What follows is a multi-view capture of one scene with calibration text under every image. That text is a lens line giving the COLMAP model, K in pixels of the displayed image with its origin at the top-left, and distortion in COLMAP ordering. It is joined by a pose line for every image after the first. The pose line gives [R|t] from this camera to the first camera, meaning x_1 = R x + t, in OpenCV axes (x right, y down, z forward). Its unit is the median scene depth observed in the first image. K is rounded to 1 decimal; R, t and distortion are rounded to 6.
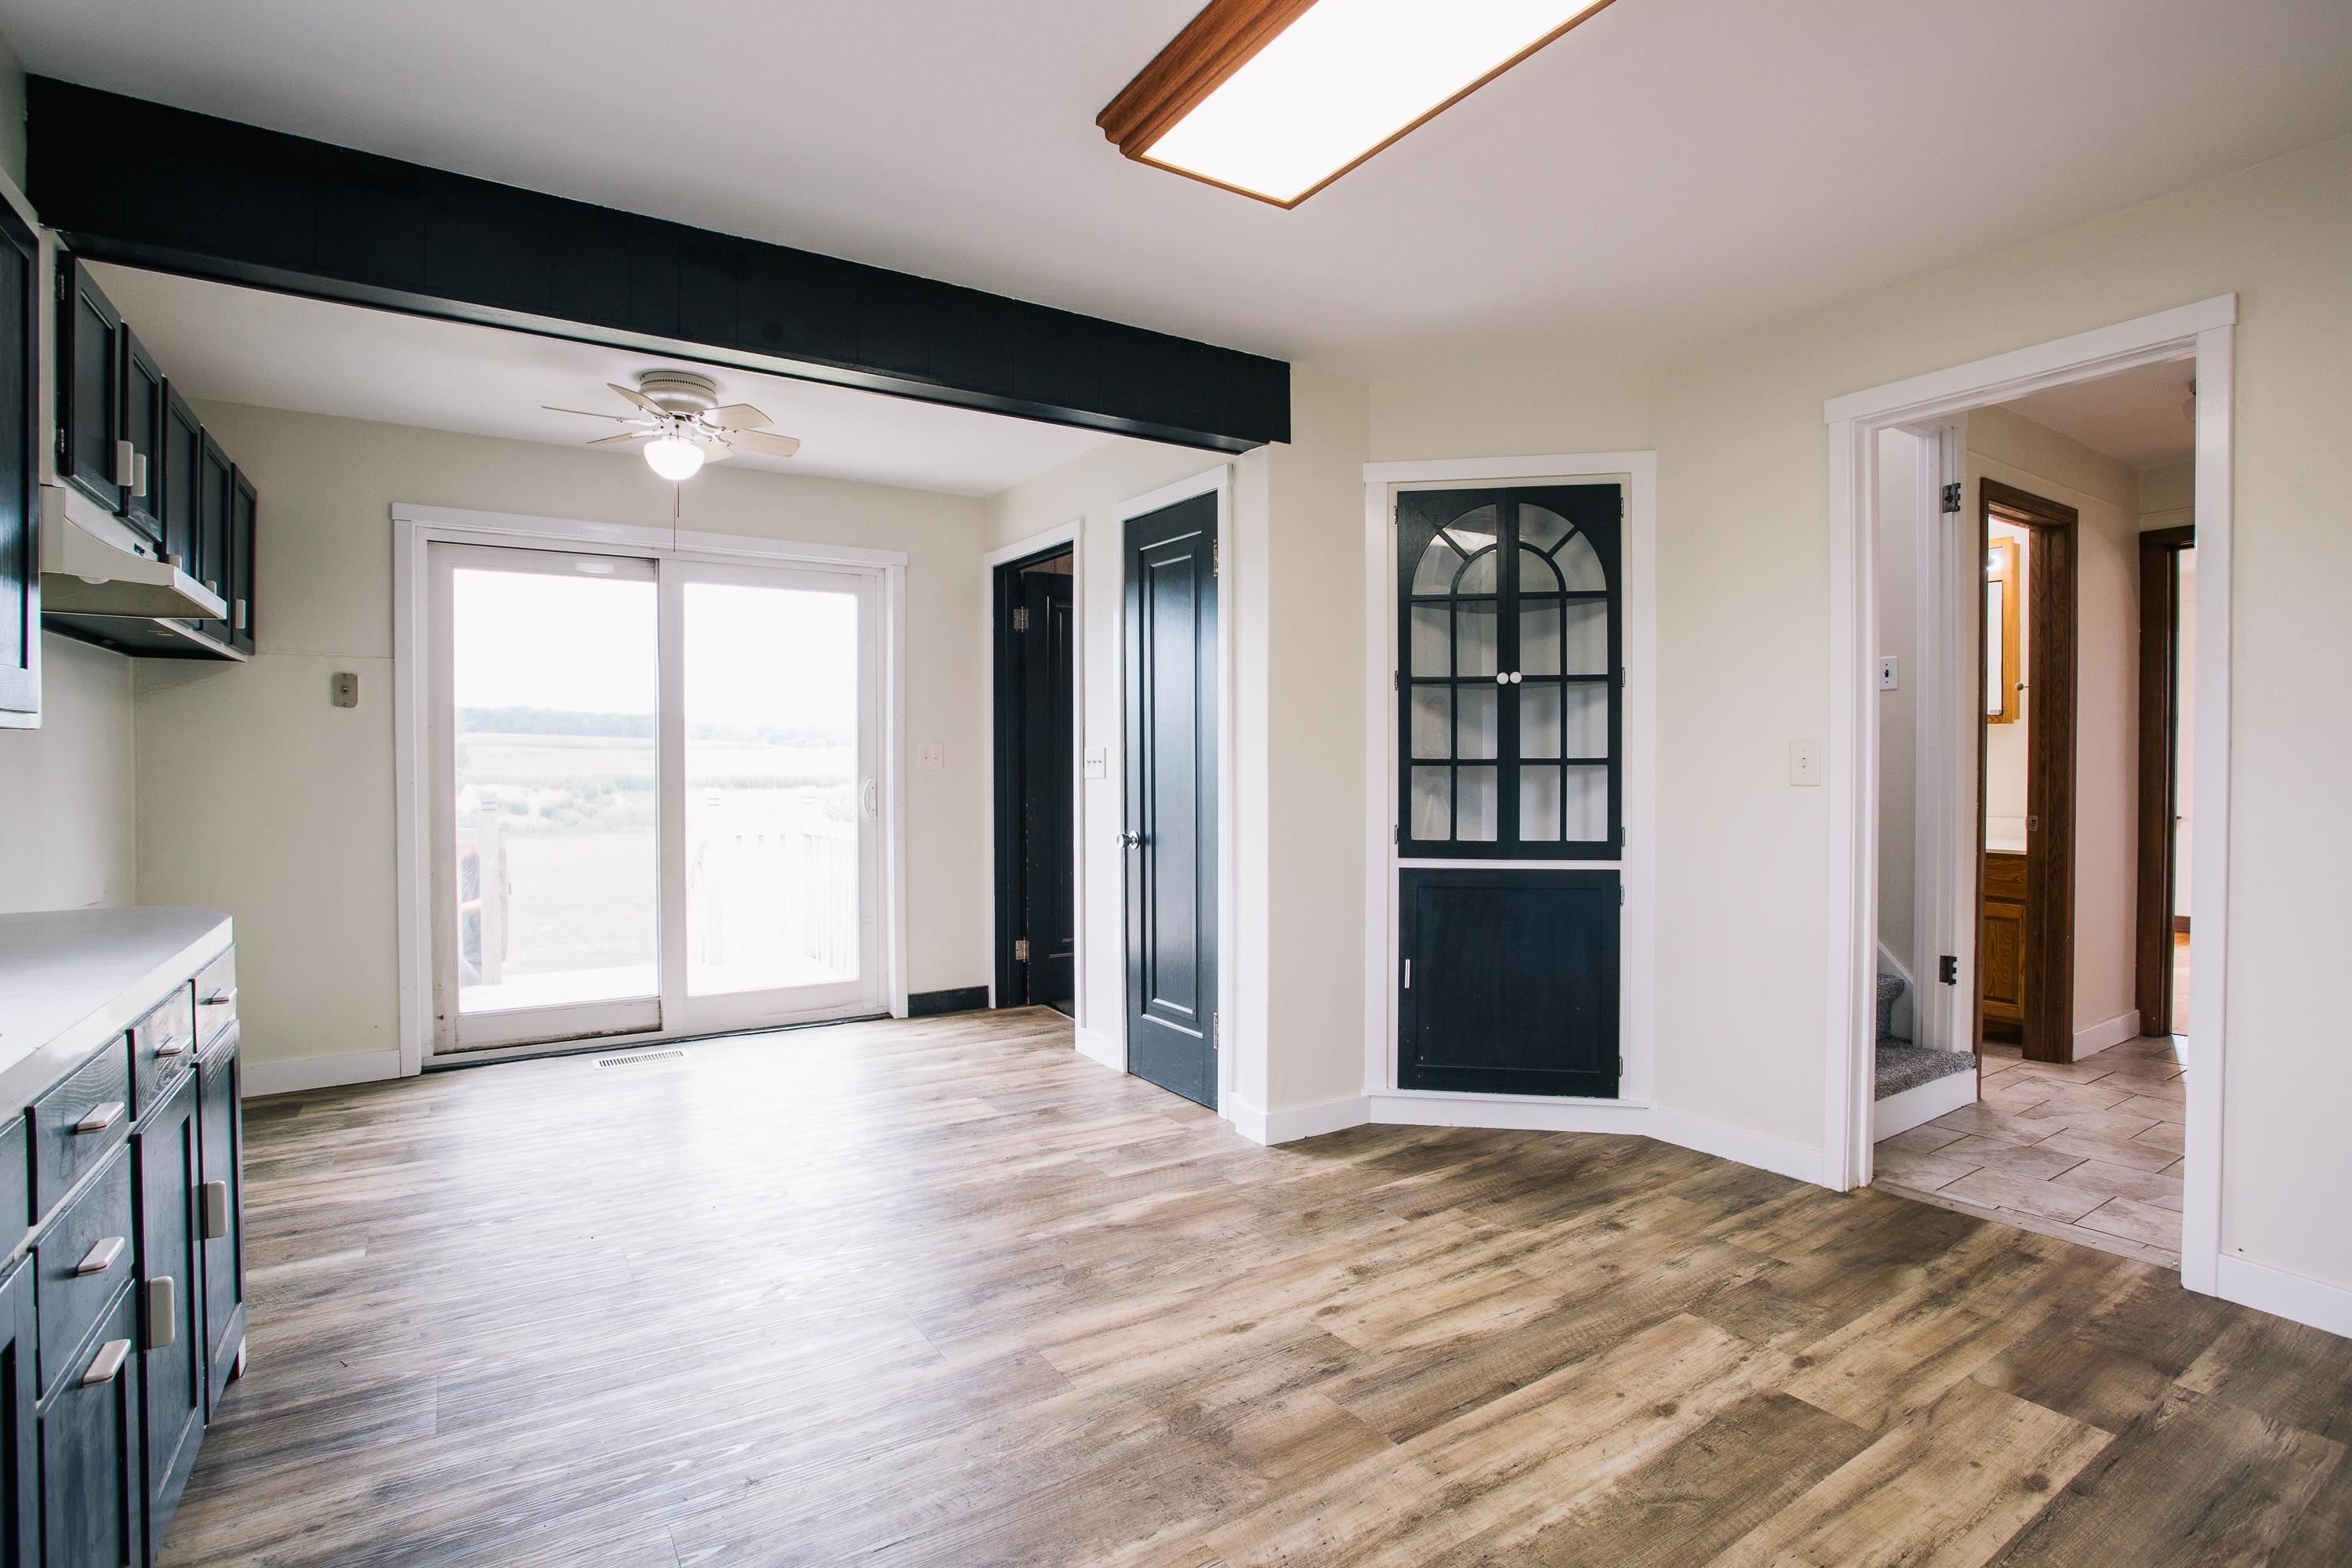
lens RADIAL K [[1162.8, 0, 1182.0], [0, 1162.8, 777.3], [0, 0, 1]] dist [-0.064929, 0.034730]
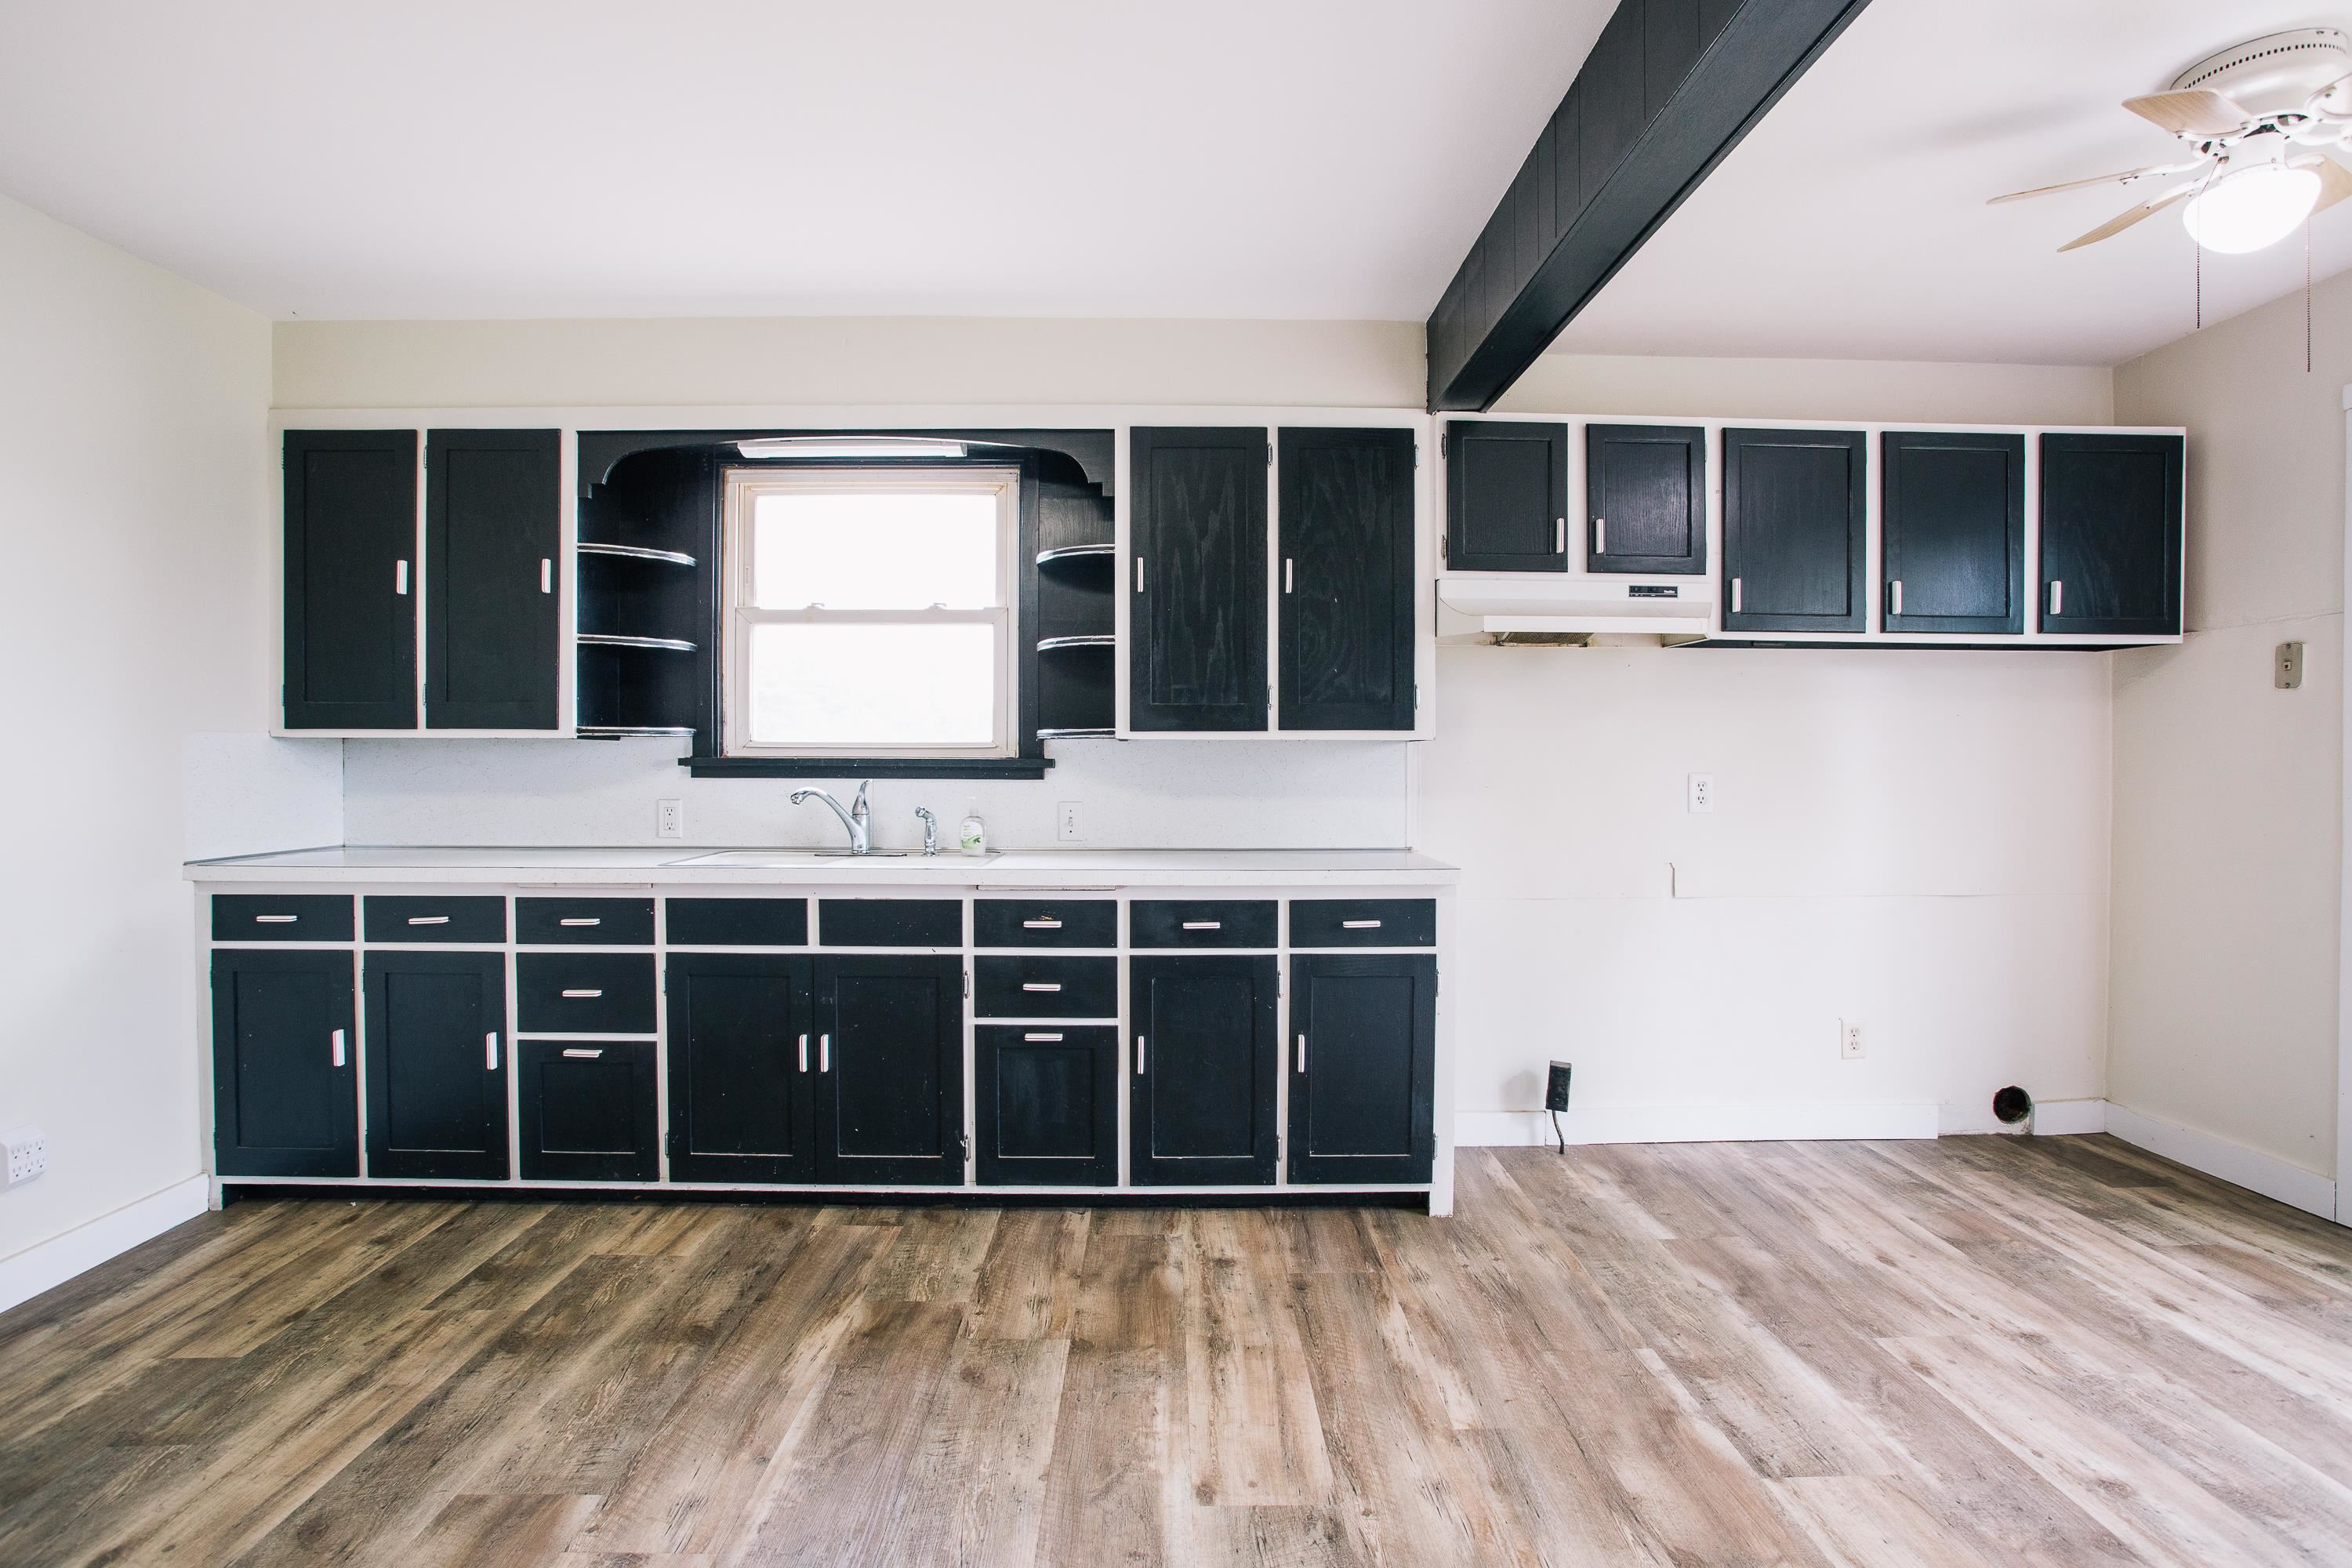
lens RADIAL K [[1174.8, 0, 1180.5], [0, 1174.8, 775.5], [0, 0, 1]] dist [-0.080828, 0.036341]
pose [[-0.537266, 0.010583, -0.843346, 0.228615], [-0.011488, 0.999737, 0.019865, -0.010078], [0.843335, 0.020362, -0.537003, 0.686140]]
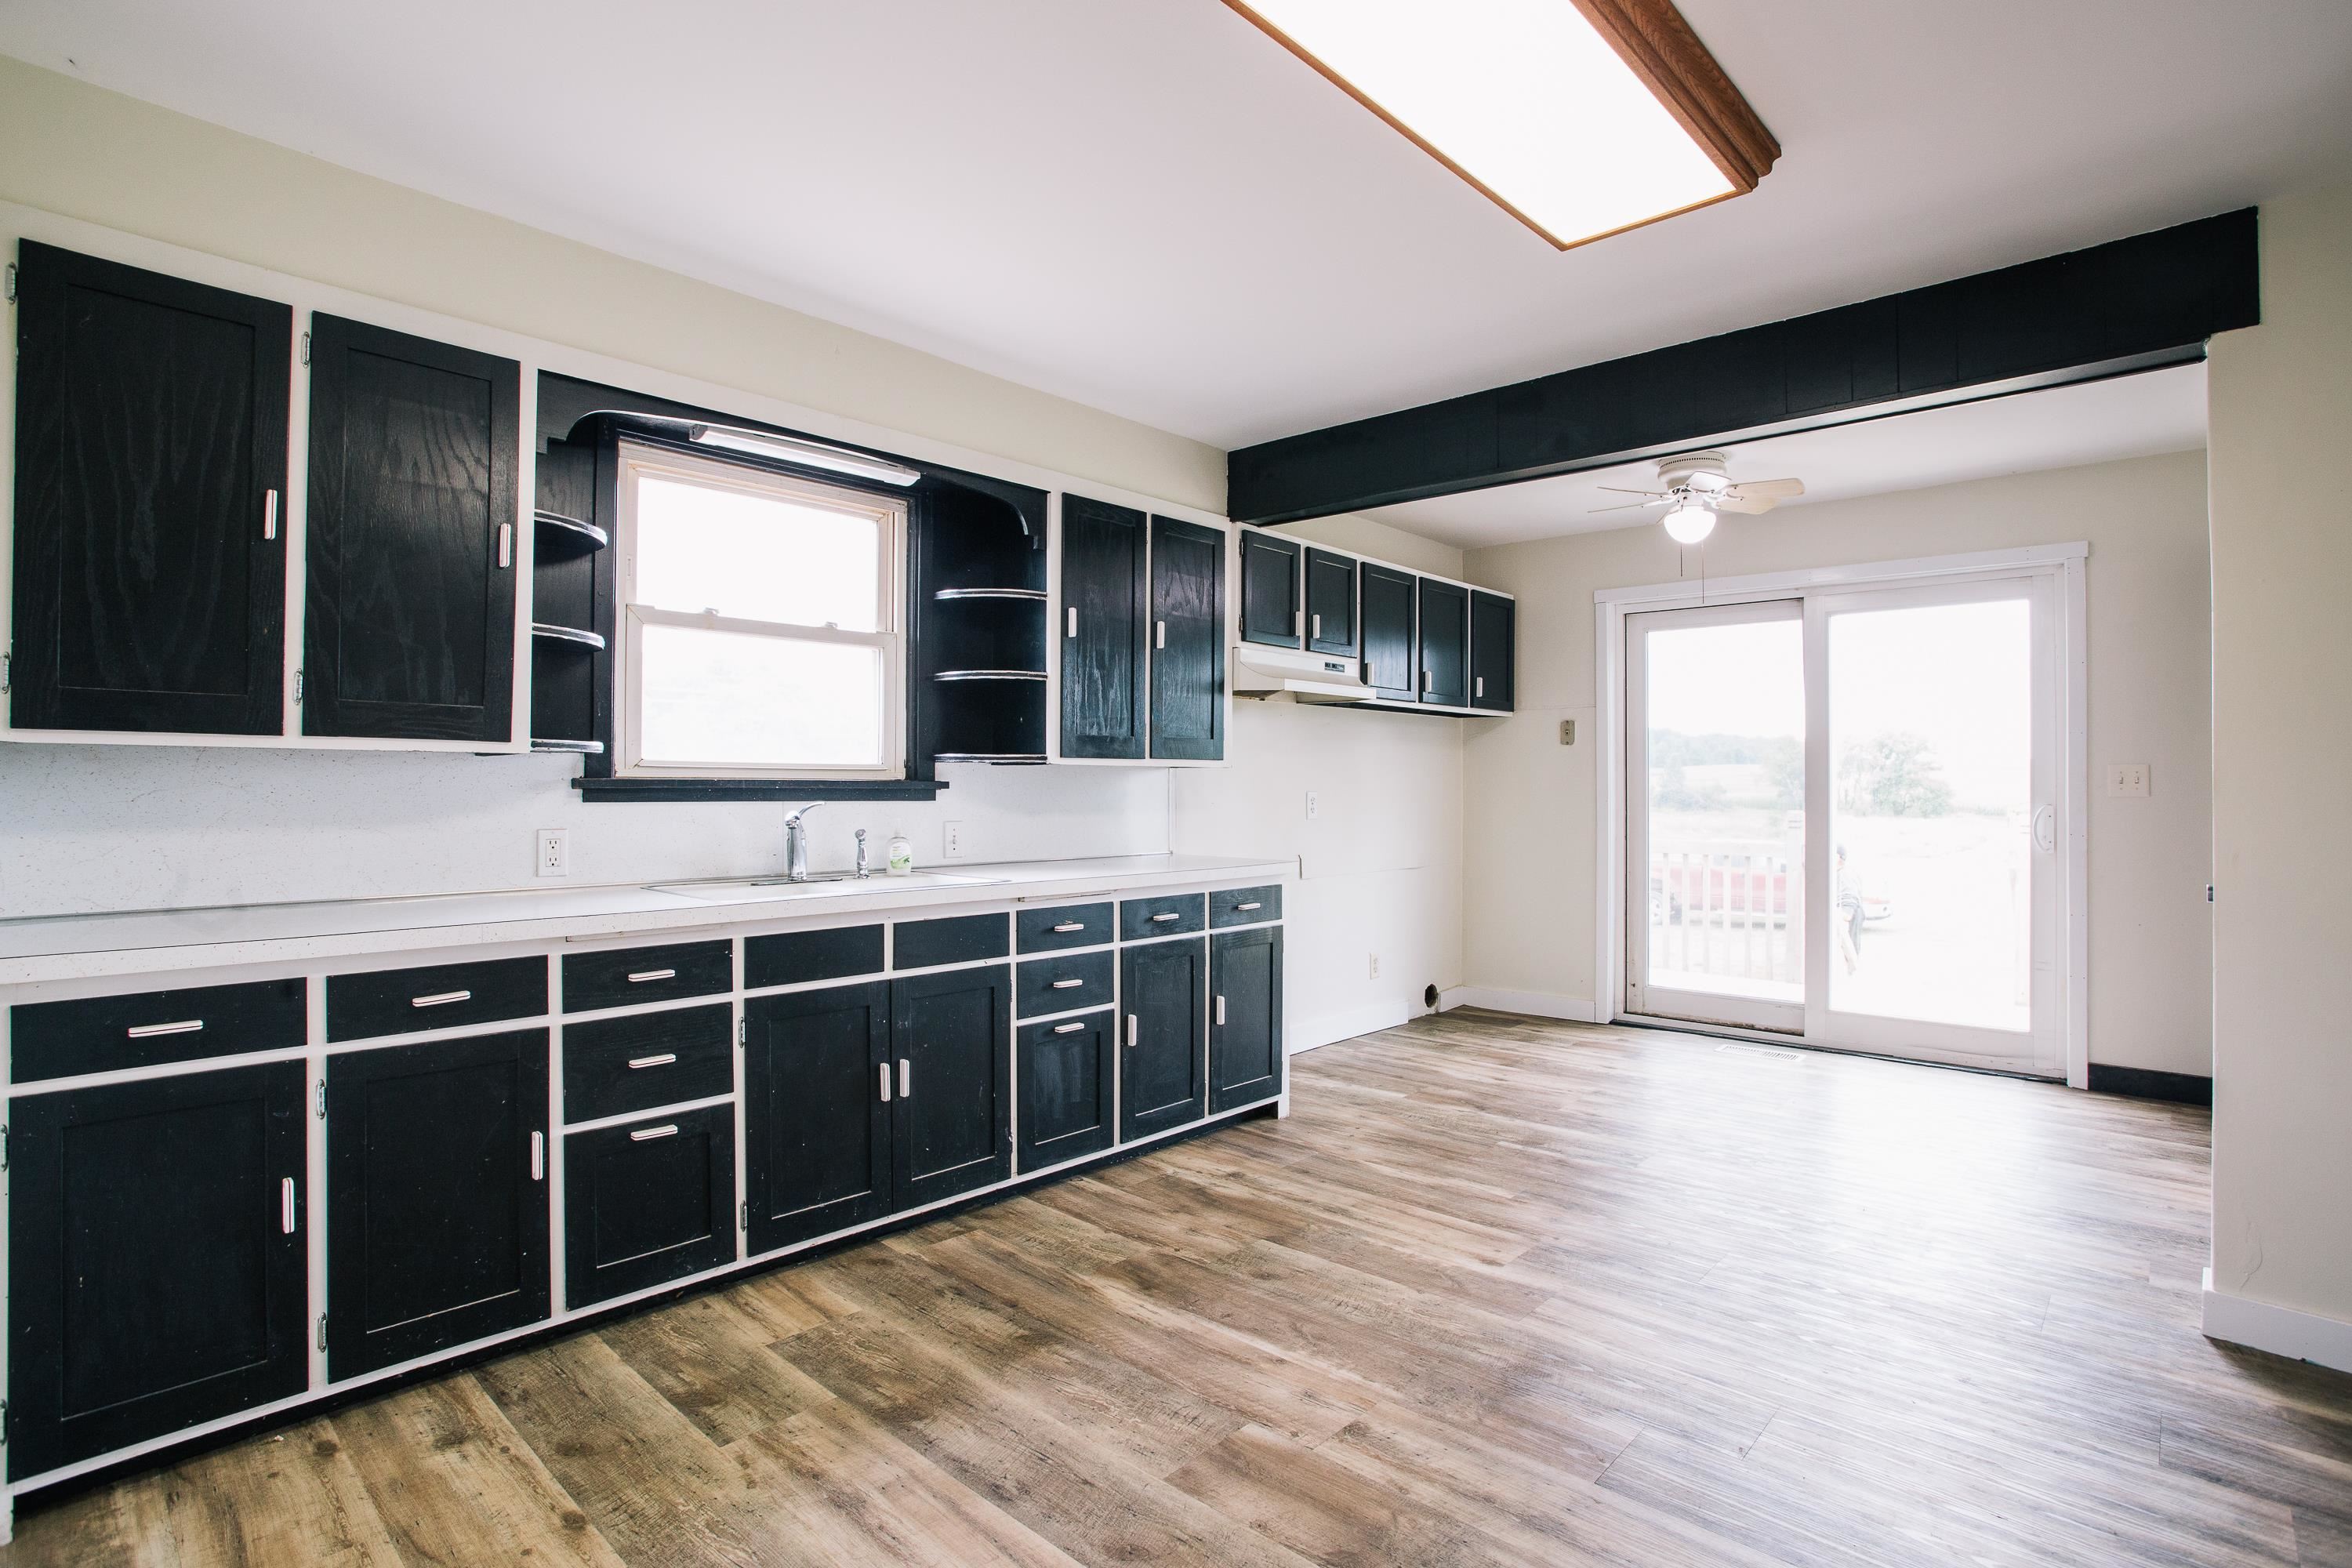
lens RADIAL K [[1161.8, 0, 1167.7], [0, 1161.8, 776.9], [0, 0, 1]] dist [-0.080689, 0.035141]
pose [[0.239249, -0.003312, -0.970953, 0.439722], [-0.015984, 0.999845, -0.007349, -0.004170], [0.970827, 0.017277, 0.239159, 0.169160]]
